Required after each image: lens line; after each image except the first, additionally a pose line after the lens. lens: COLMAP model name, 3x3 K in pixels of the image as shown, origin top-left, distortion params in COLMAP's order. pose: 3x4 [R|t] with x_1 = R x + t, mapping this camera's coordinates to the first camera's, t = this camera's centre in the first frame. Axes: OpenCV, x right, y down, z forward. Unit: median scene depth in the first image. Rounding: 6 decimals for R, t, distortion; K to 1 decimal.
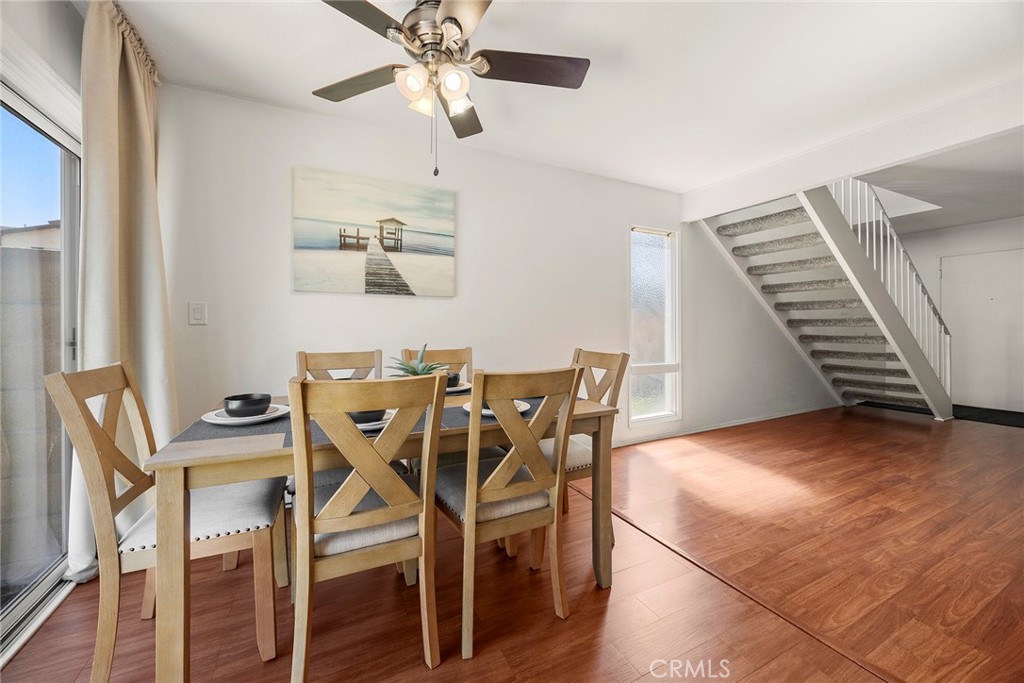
lens RADIAL K [[402.3, 0, 518.1], [0, 402.3, 319.2], [0, 0, 1]] dist [0.000927, 0.000067]
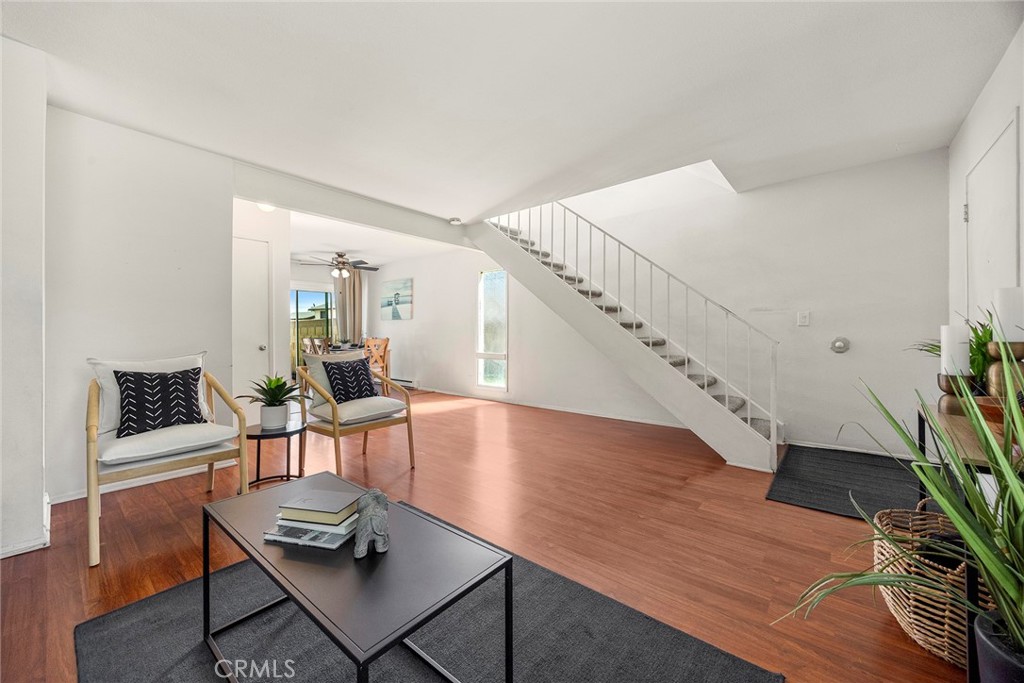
lens RADIAL K [[394.6, 0, 510.9], [0, 394.6, 339.2], [0, 0, 1]] dist [0.002143, 0.000058]
pose [[0.381981, 0.012930, -0.924080, 2.724320], [0.011214, 0.999764, 0.018625, 0.038995], [0.924102, -0.017477, 0.381746, 0.687542]]
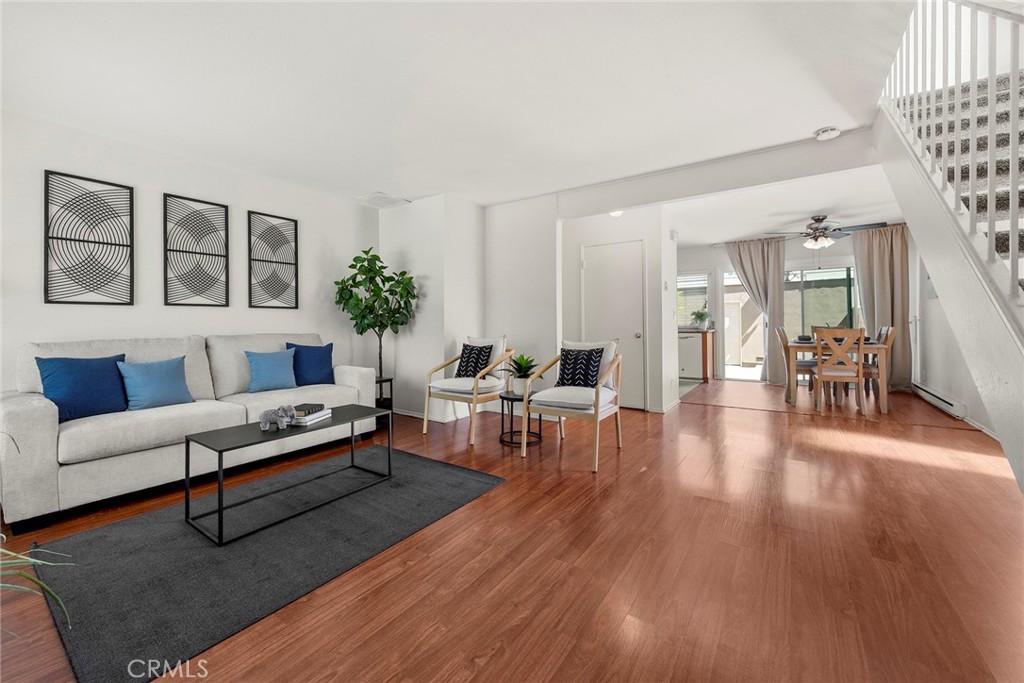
lens RADIAL K [[403.6, 0, 508.3], [0, 403.6, 322.8], [0, 0, 1]] dist [0.000550, -0.000075]
pose [[-0.891780, 0.005161, -0.452440, 2.209453], [0.010824, 0.999892, -0.009930, 0.047237], [0.452340, -0.013752, -0.891739, 1.761772]]
